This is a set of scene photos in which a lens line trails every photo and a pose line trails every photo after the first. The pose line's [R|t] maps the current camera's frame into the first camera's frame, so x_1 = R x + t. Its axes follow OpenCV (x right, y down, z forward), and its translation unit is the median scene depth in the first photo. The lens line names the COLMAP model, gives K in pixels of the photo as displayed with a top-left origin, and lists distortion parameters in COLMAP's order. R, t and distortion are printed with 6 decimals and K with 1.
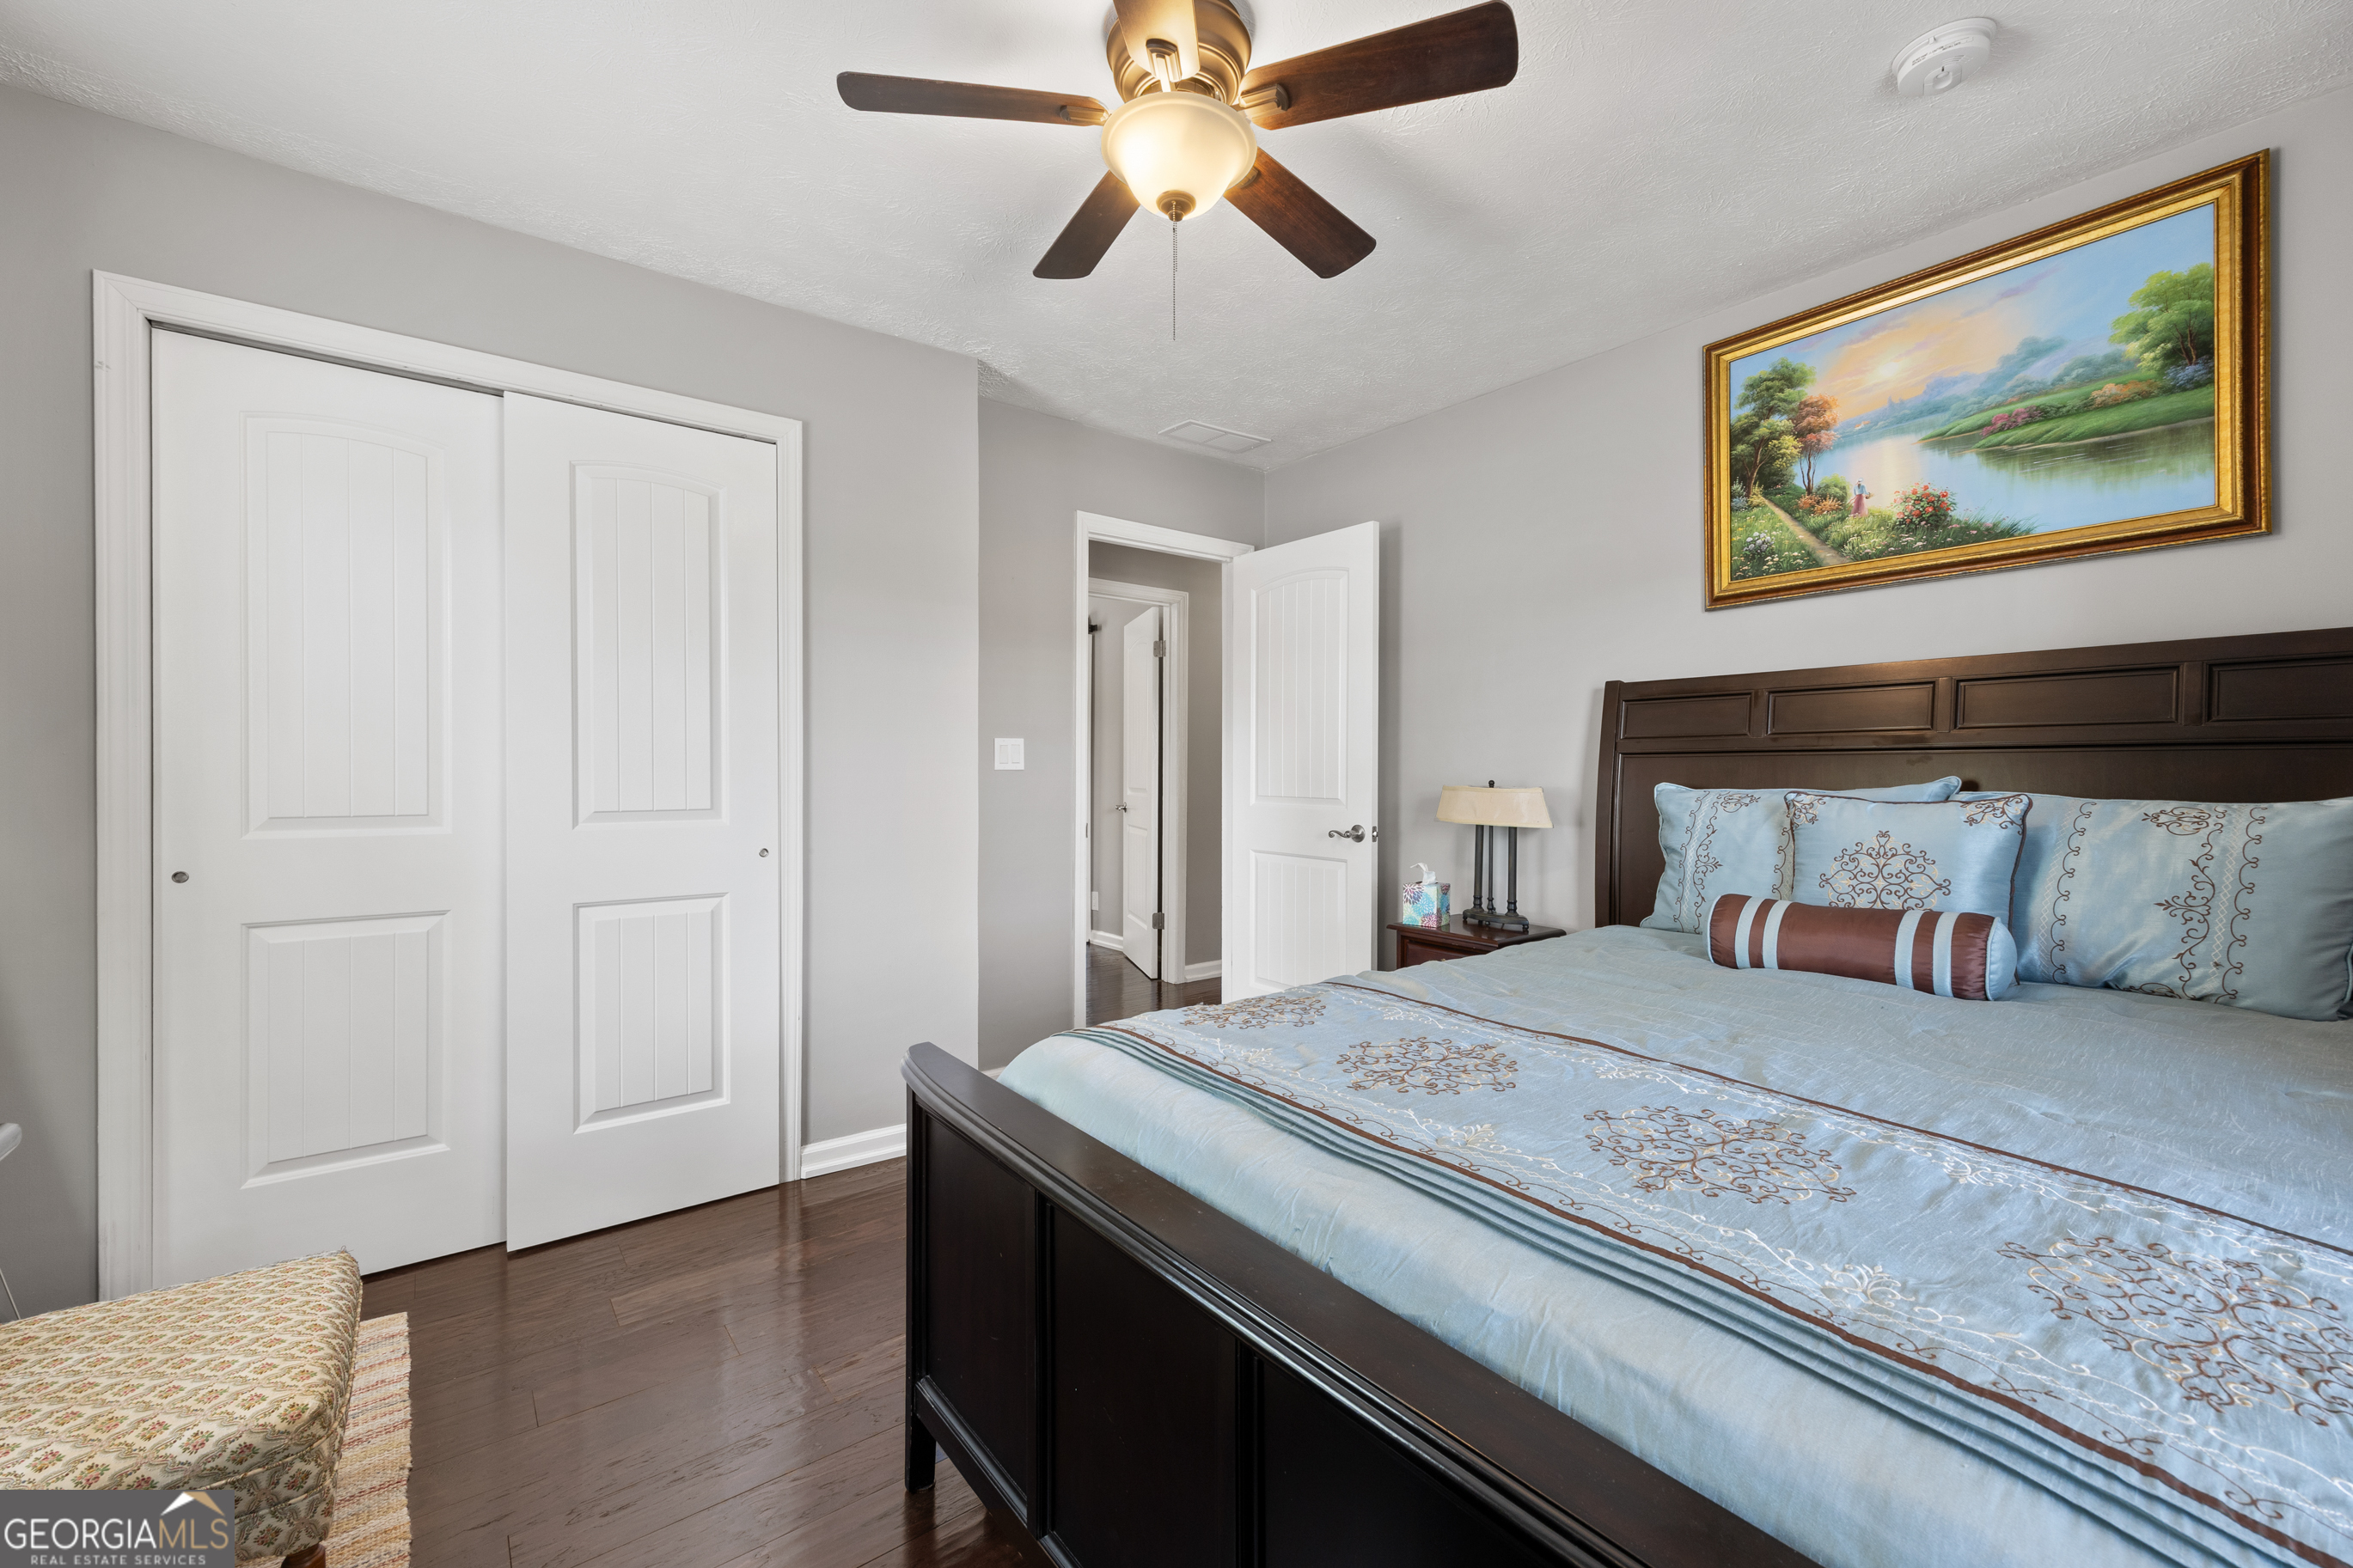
lens RADIAL K [[911.6, 0, 1142.4], [0, 911.6, 777.2], [0, 0, 1]] dist [-0.001691, -0.000147]
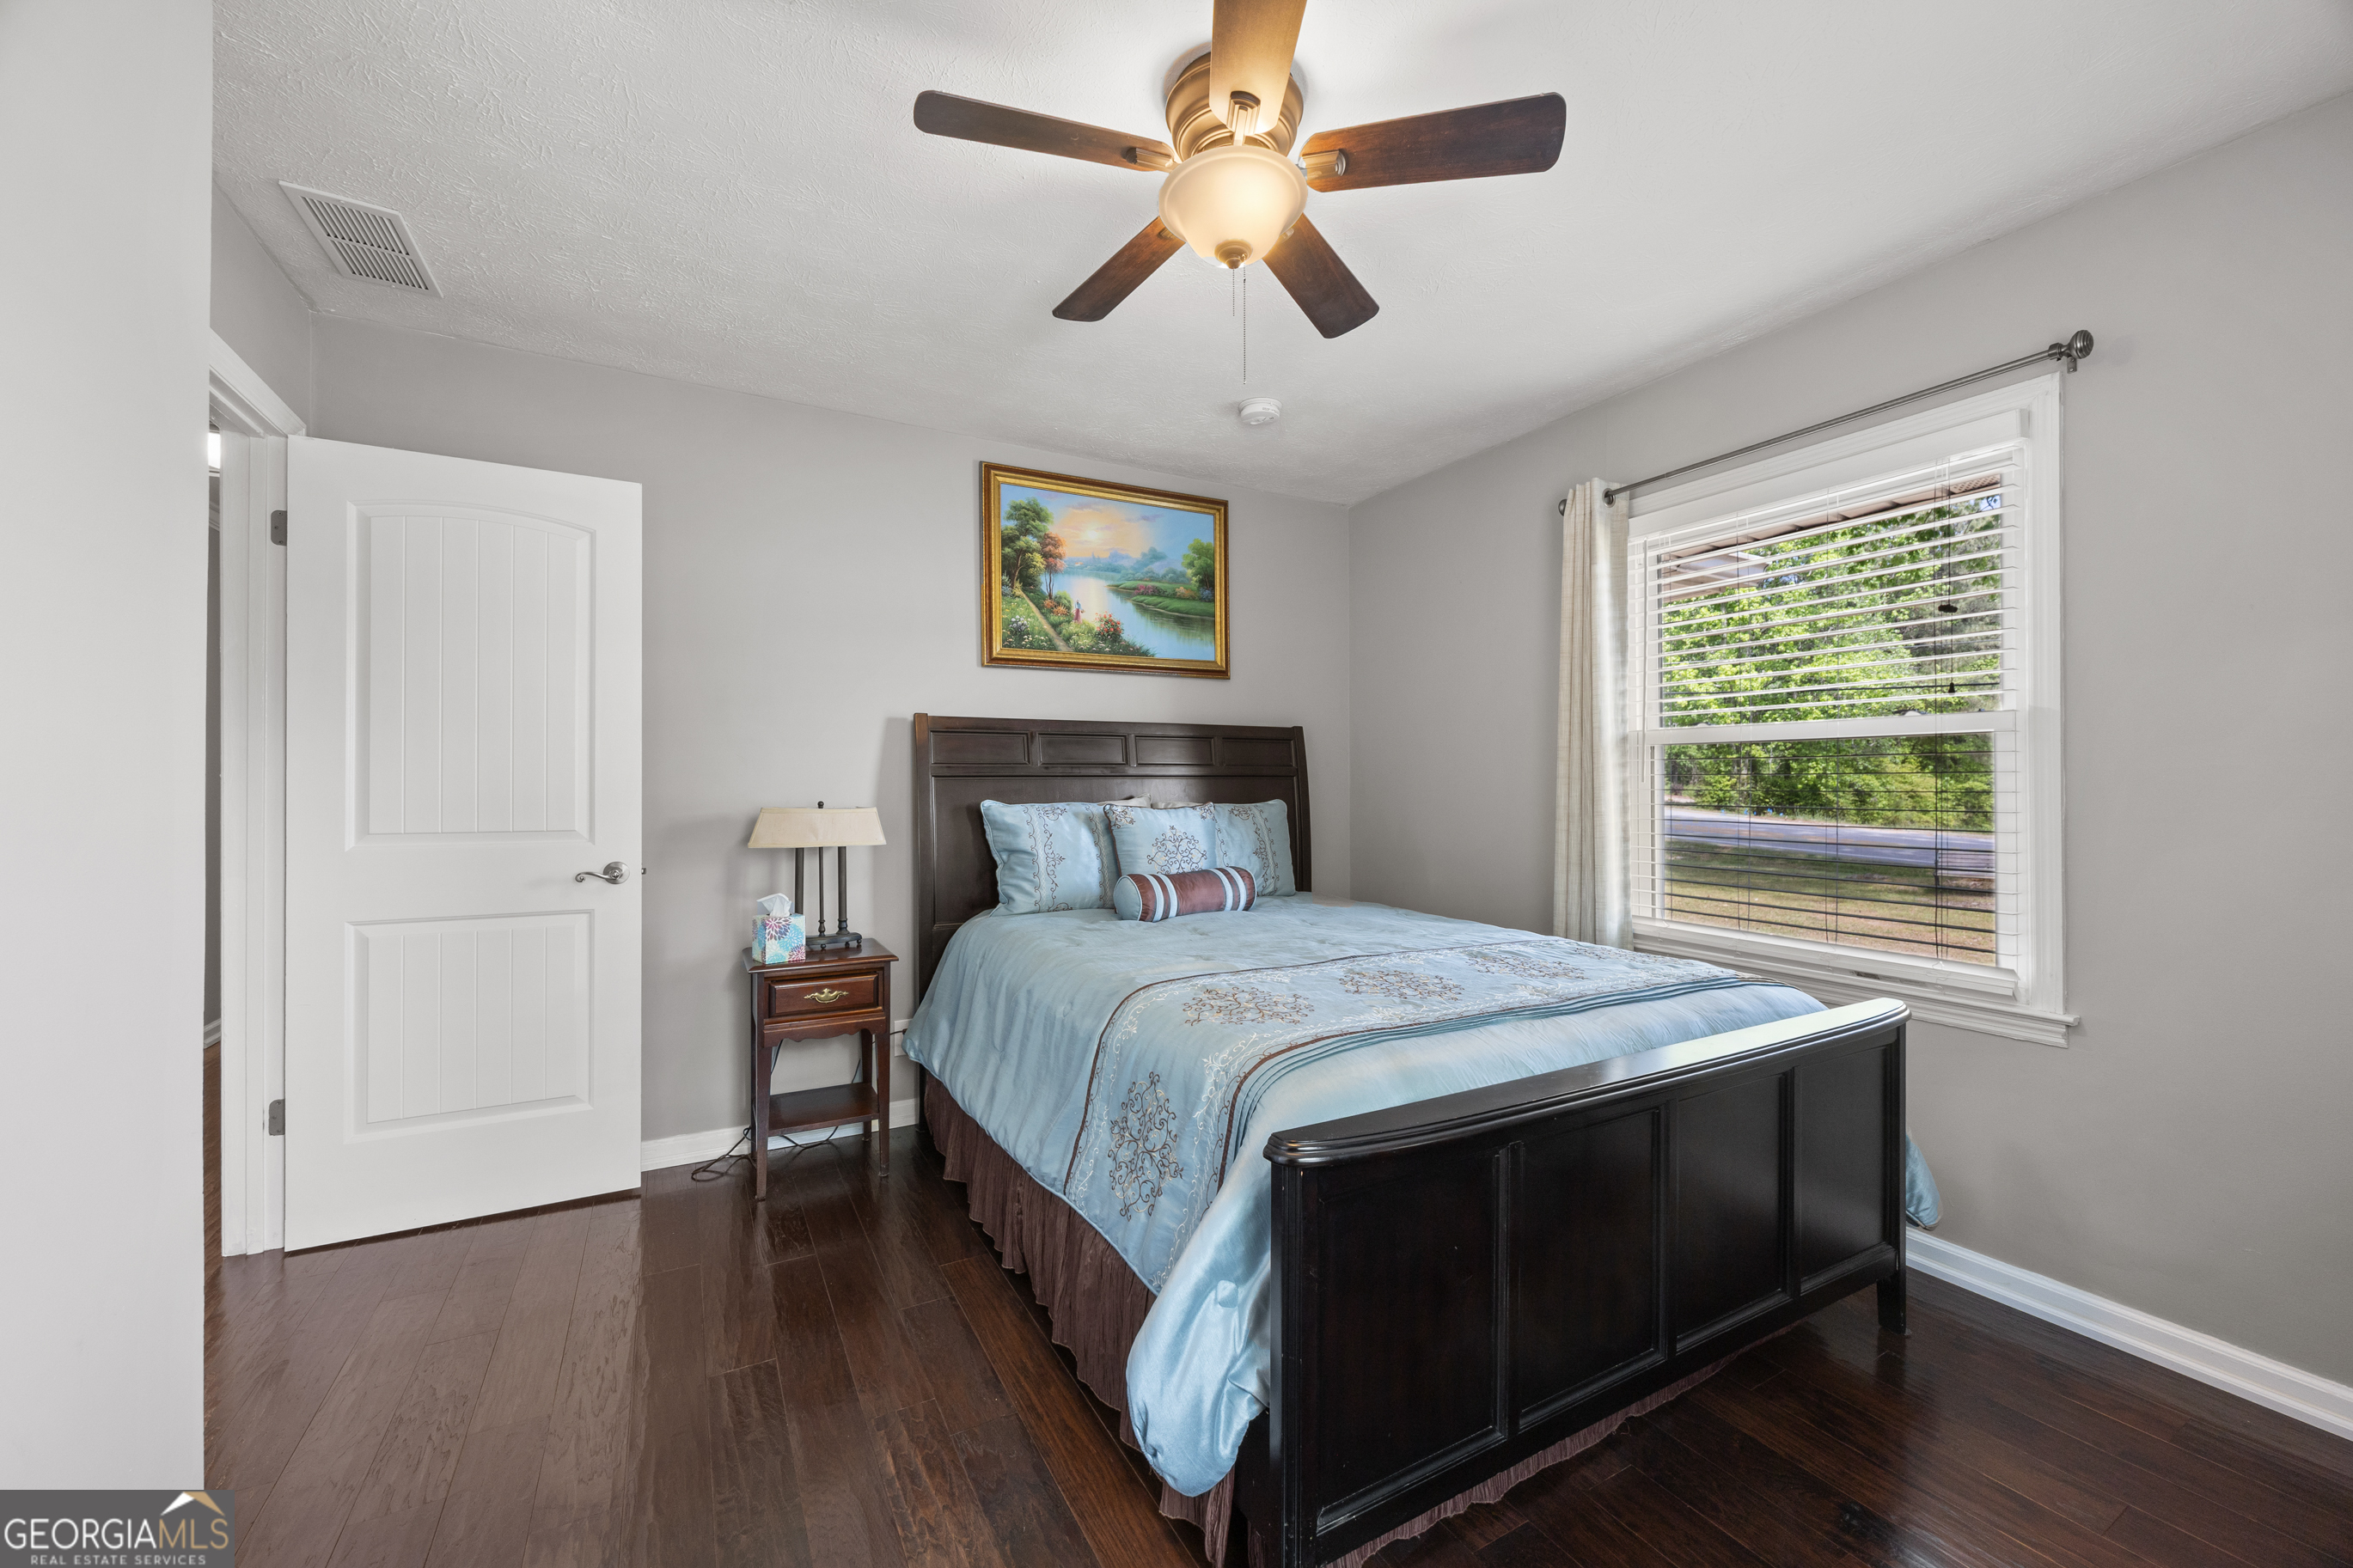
lens RADIAL K [[911.6, 0, 1142.4], [0, 911.6, 777.2], [0, 0, 1]] dist [-0.001691, -0.000147]
pose [[0.161452, 0.006451, 0.986859, -0.678157], [0.009981, 0.999917, -0.008170, -0.013973], [-0.986830, 0.011168, 0.161374, 0.627136]]
